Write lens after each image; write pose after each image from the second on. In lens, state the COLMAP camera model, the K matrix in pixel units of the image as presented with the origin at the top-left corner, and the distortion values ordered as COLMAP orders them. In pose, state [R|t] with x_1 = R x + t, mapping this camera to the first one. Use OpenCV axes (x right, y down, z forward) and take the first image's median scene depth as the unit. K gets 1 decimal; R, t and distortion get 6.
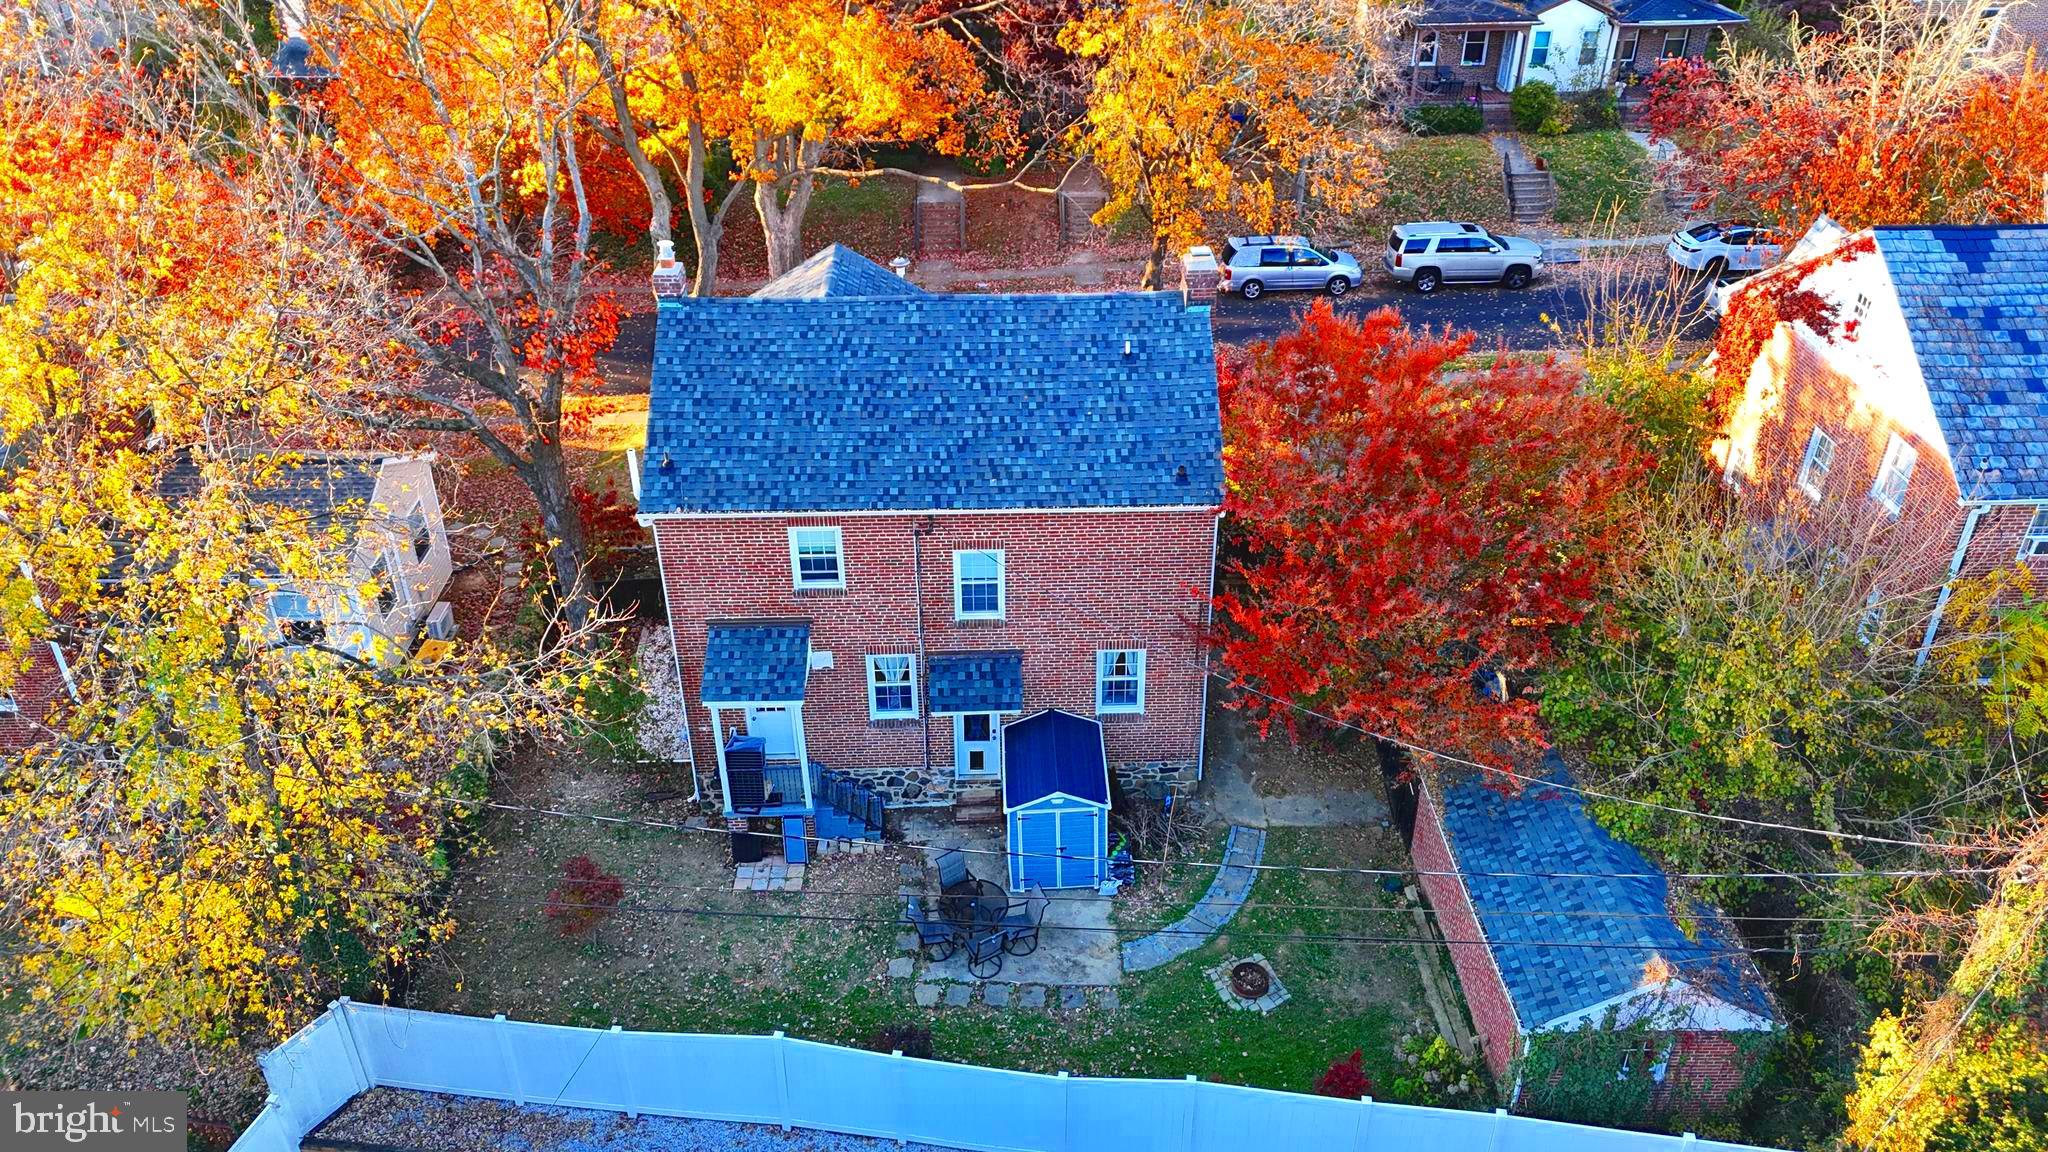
lens RADIAL K [[1389.1, 0, 1034.7], [0, 1389.1, 572.4], [0, 0, 1]] dist [0.062038, -0.054551]
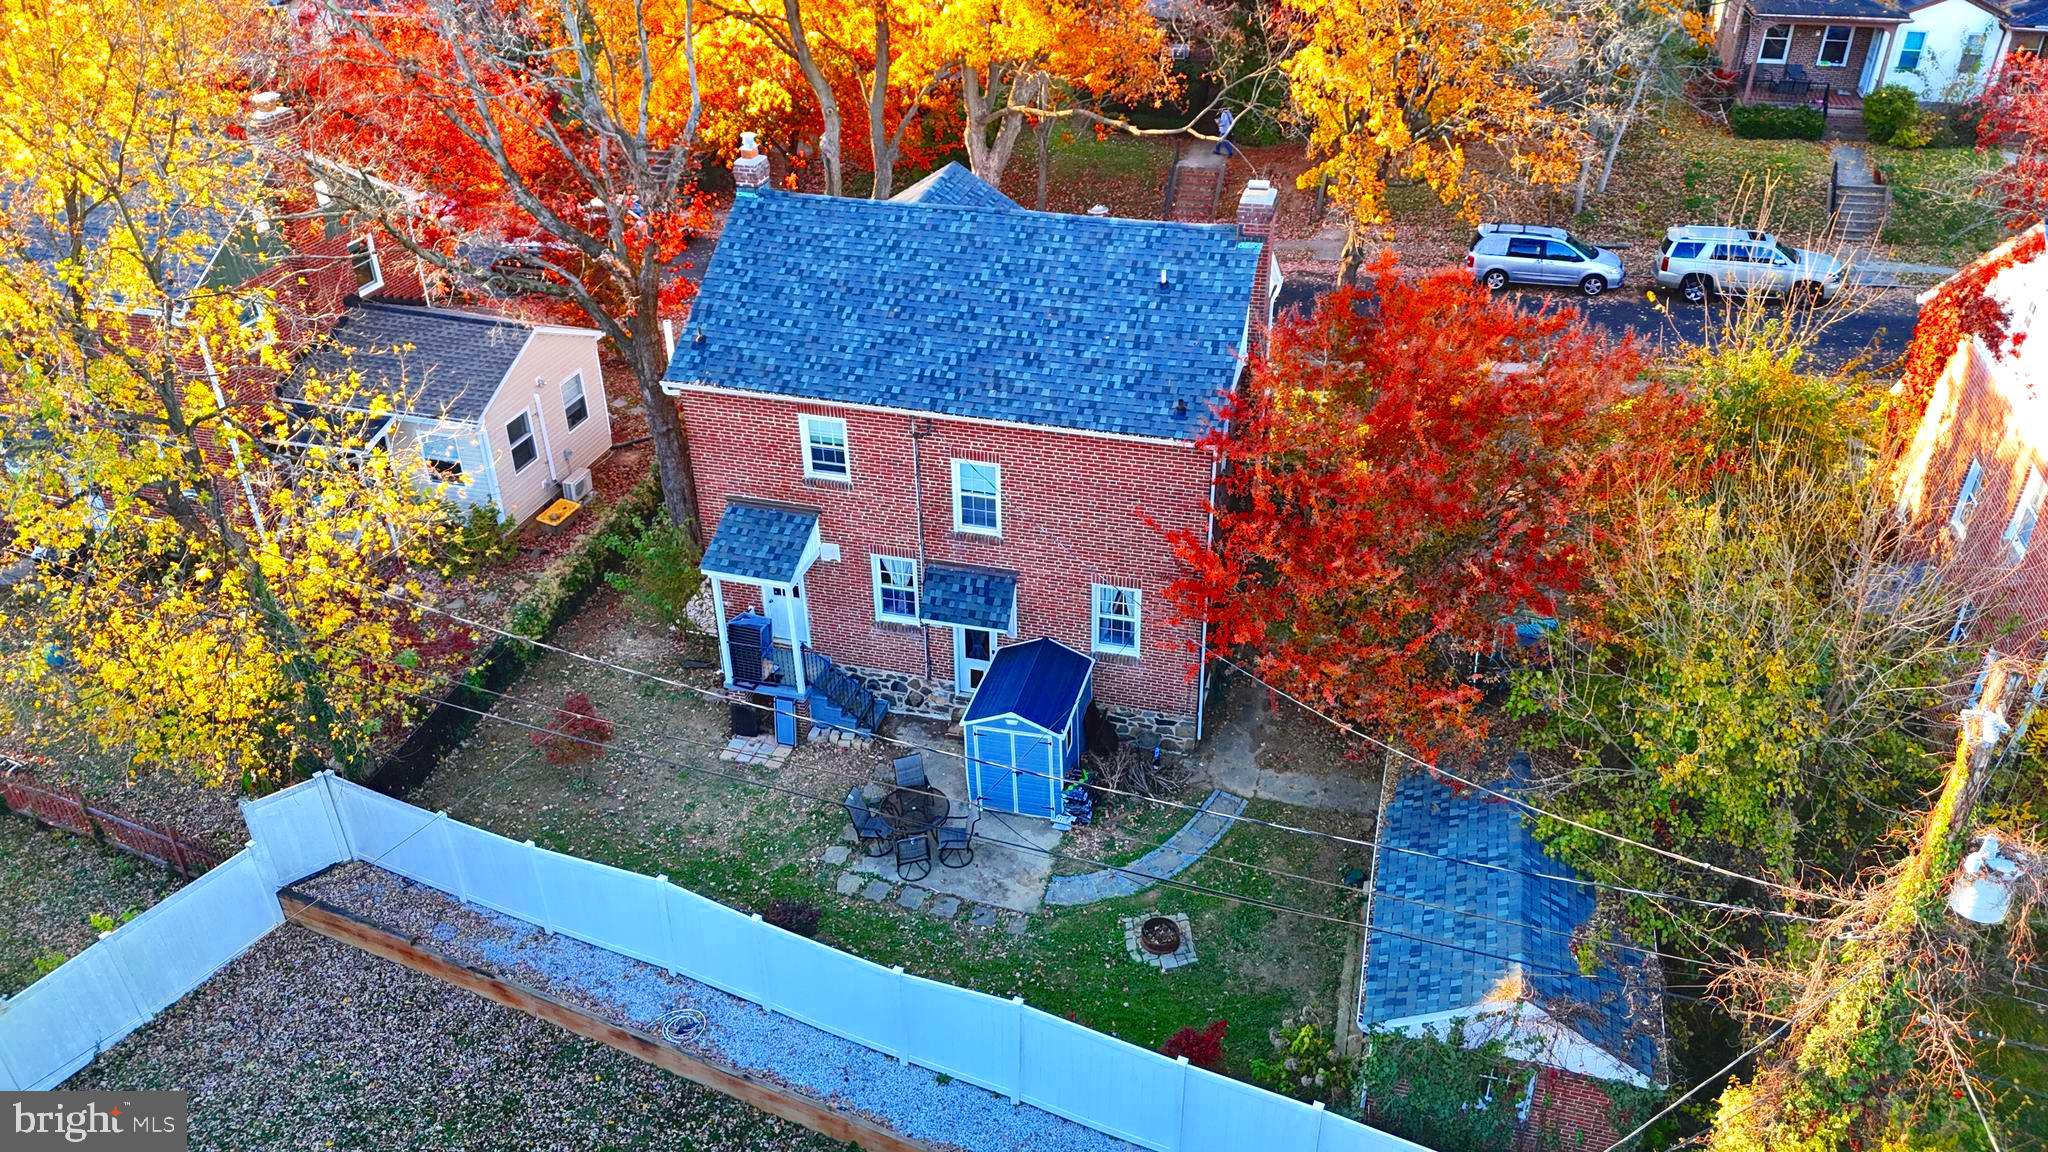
lens RADIAL K [[1389.1, 0, 1034.7], [0, 1389.1, 572.4], [0, 0, 1]] dist [0.062038, -0.054551]
pose [[0.961177, 0.148967, -0.232268, 0.236821], [-0.147792, 0.988761, 0.022552, 0.033176], [0.233017, 0.012651, 0.972390, 0.040496]]
